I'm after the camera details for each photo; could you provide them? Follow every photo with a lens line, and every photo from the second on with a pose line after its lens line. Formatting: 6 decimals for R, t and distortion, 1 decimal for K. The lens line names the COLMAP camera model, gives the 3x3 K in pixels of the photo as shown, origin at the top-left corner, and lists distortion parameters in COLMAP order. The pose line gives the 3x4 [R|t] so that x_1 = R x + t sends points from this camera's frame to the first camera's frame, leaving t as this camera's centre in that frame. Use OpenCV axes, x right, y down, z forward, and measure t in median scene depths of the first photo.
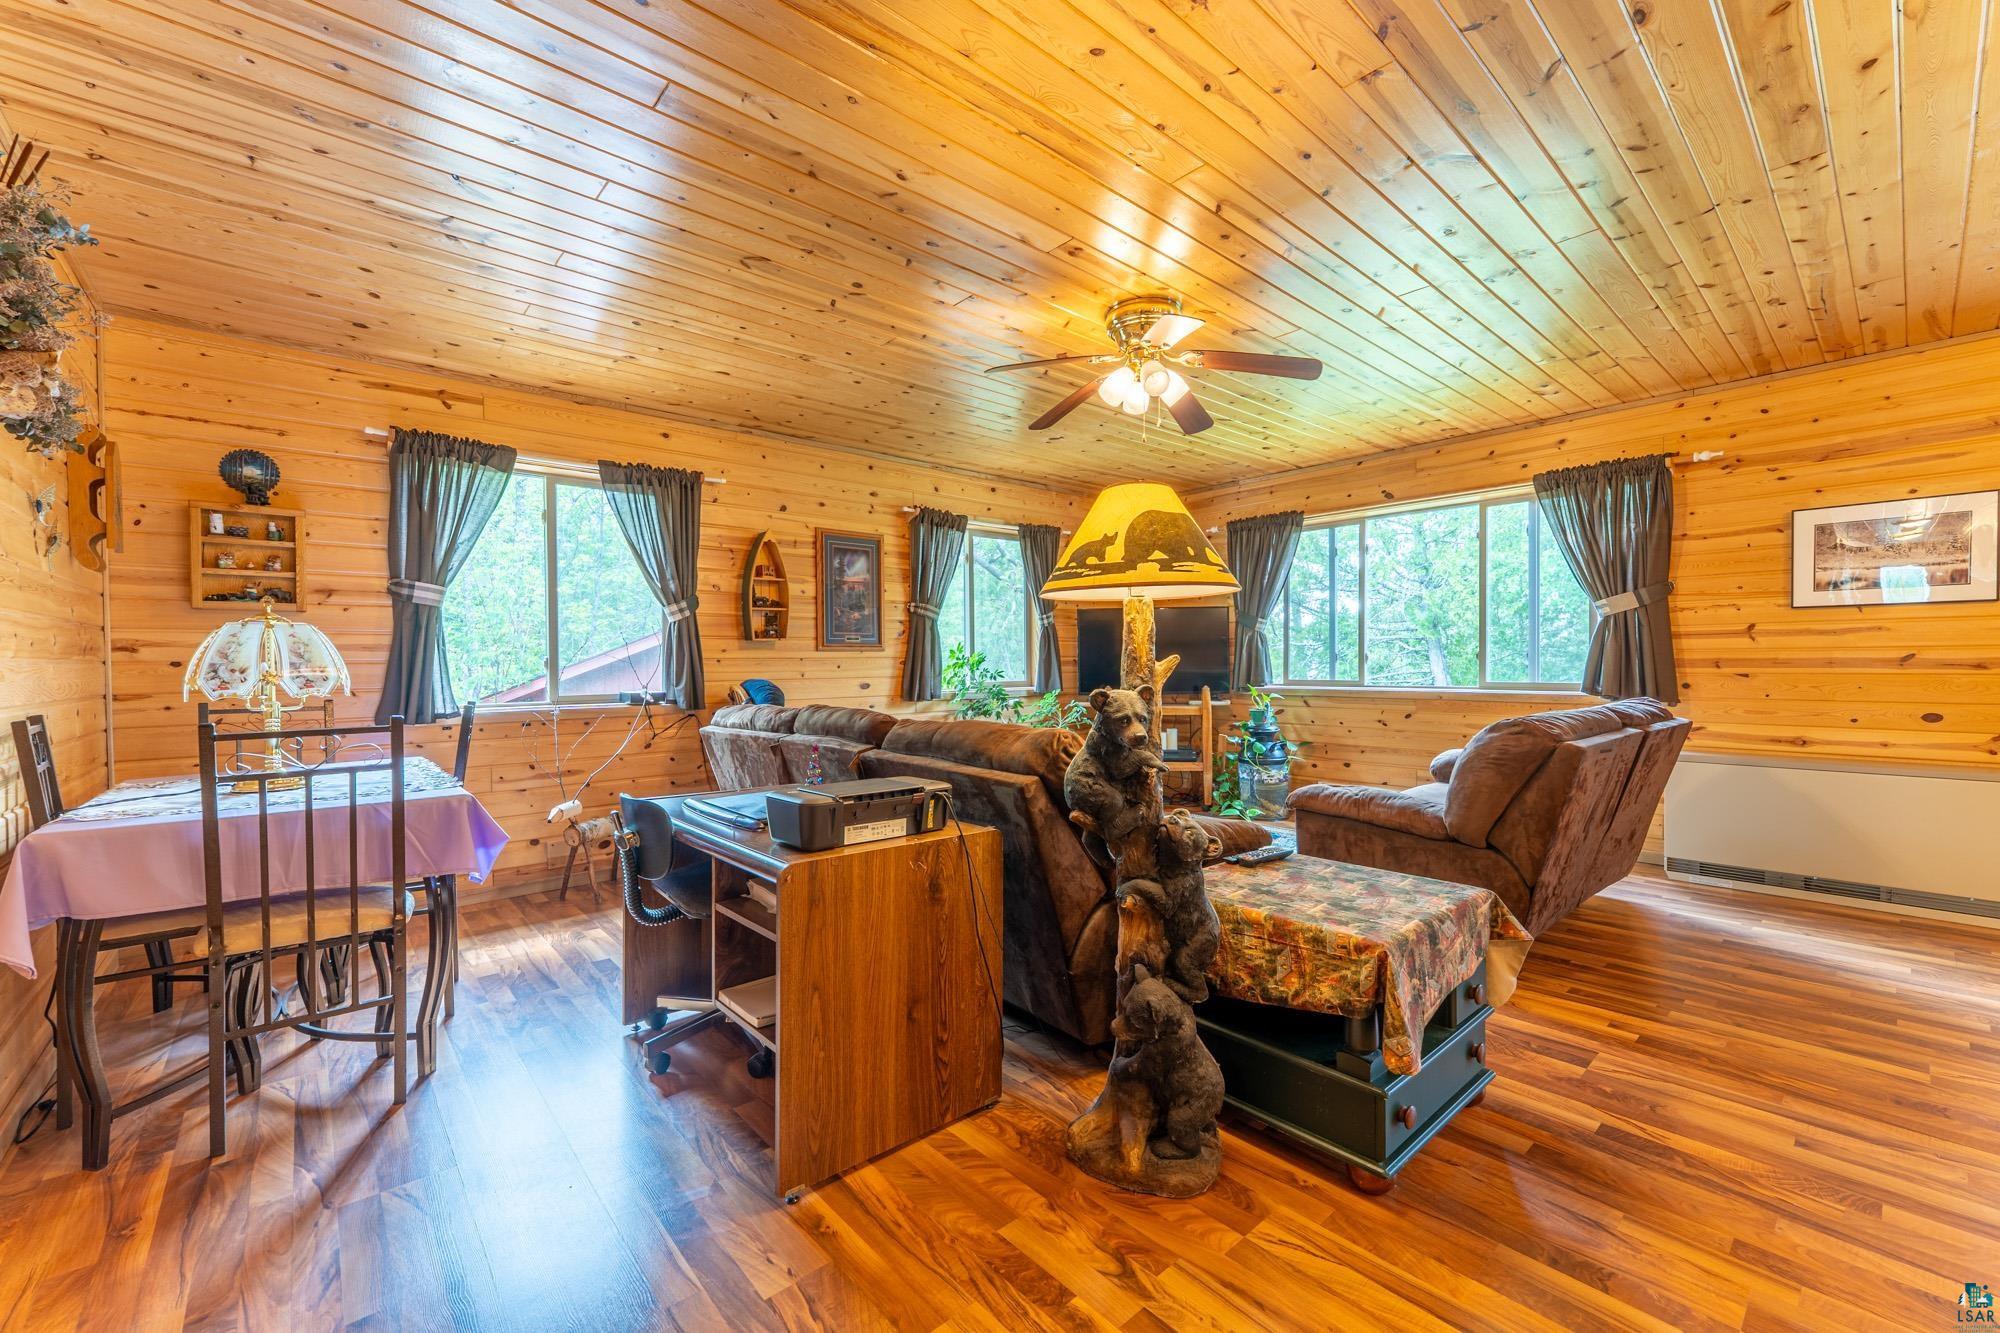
lens RADIAL K [[810.4, 0, 999.8], [0, 810.4, 666.3], [0, 0, 1]] dist [-0.000130, -0.000260]
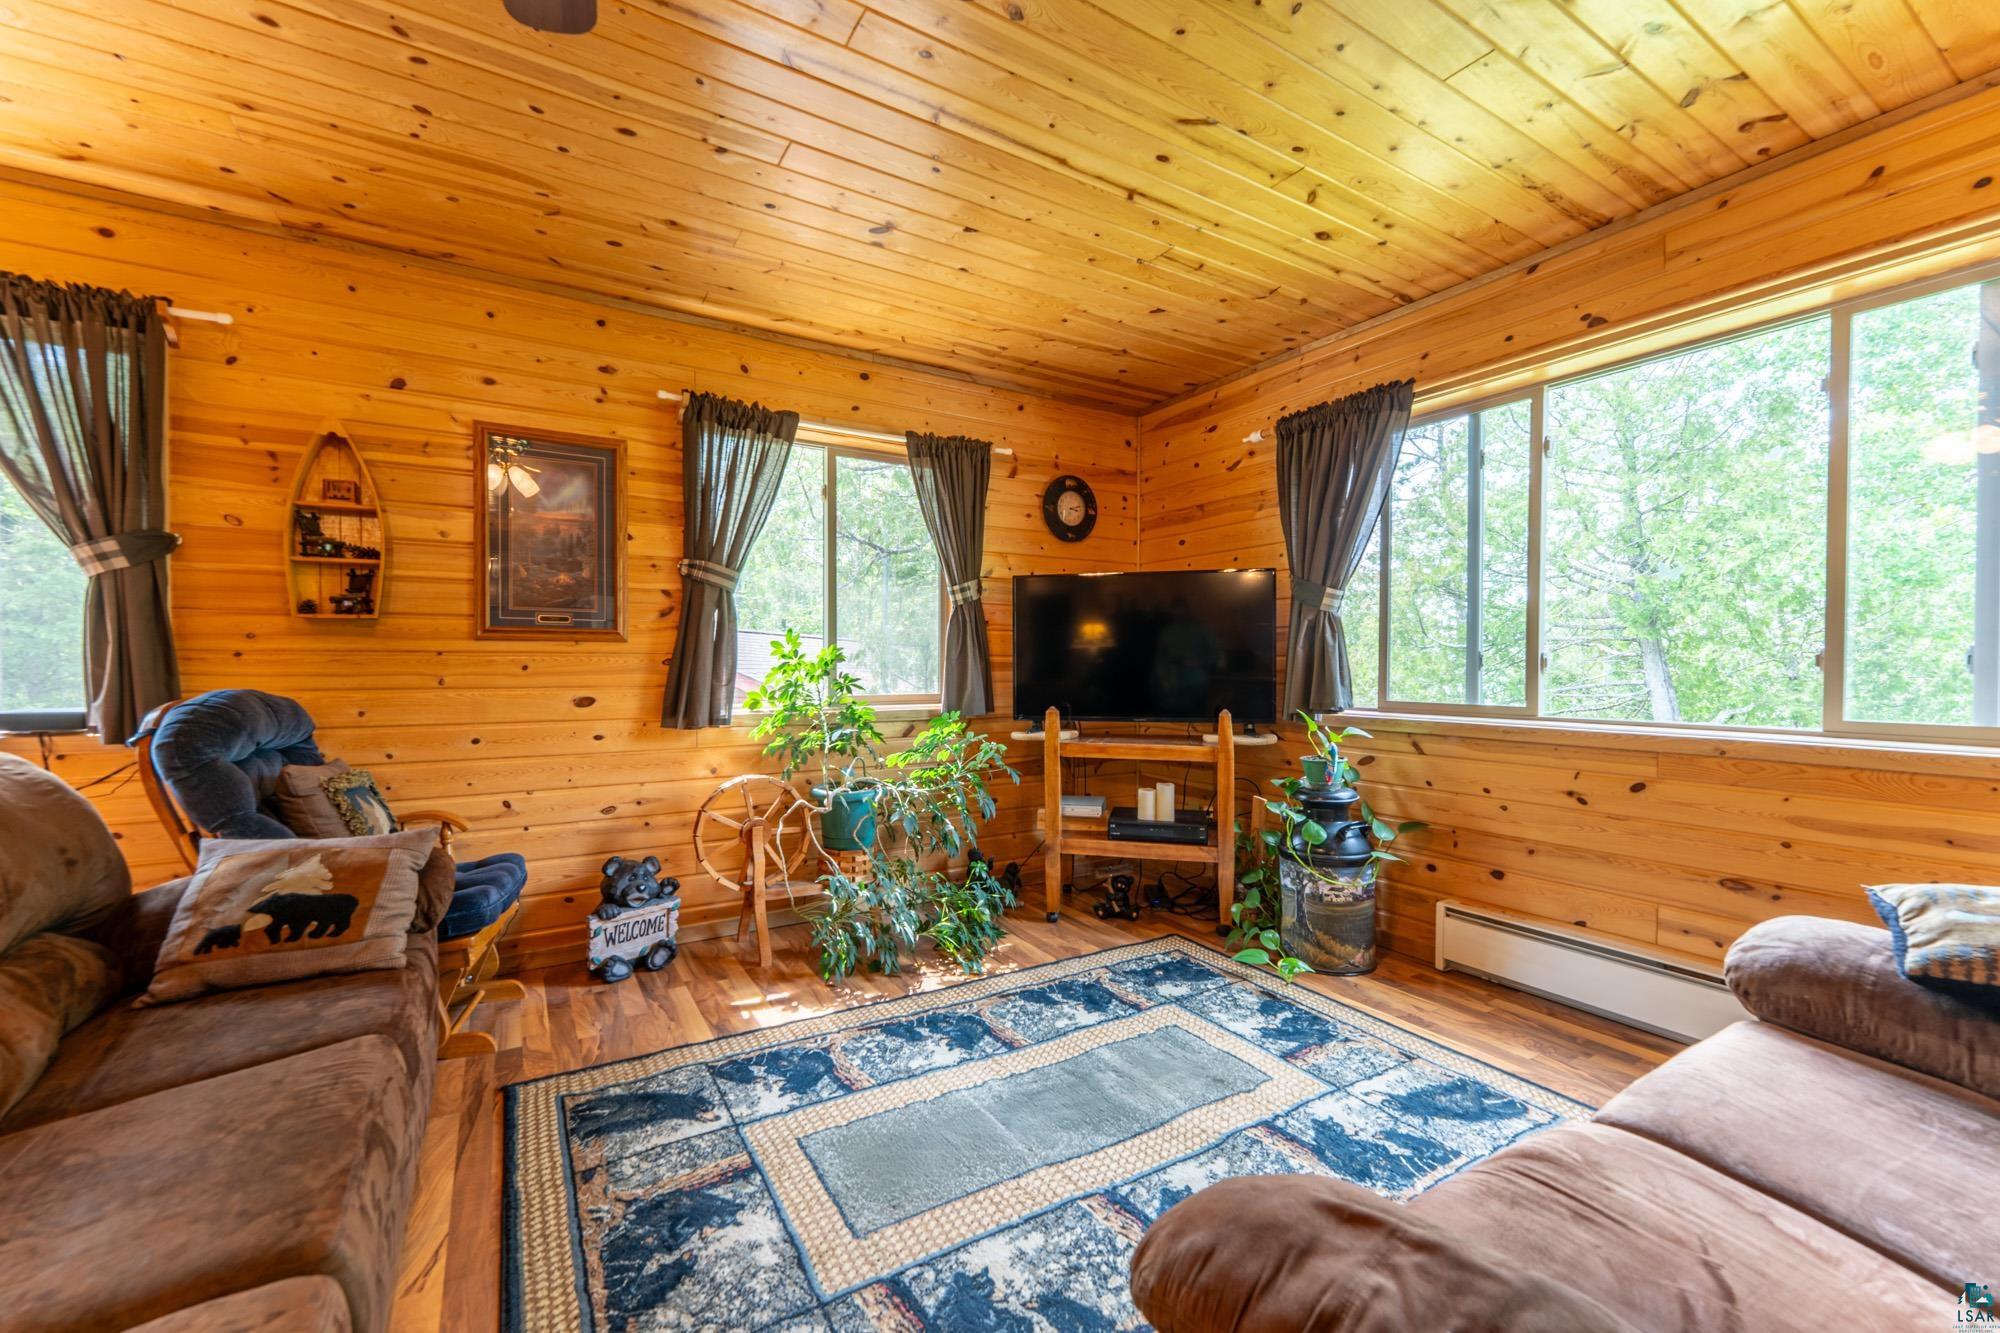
lens RADIAL K [[810.4, 0, 1000.7], [0, 810.4, 668.2], [0, 0, 1]] dist [-0.000130, -0.000260]
pose [[0.984835, 0.011935, -0.173084, 0.207103], [-0.012068, 0.999927, 0.000285, -0.002867], [0.173075, 0.001808, 0.984907, 0.444549]]
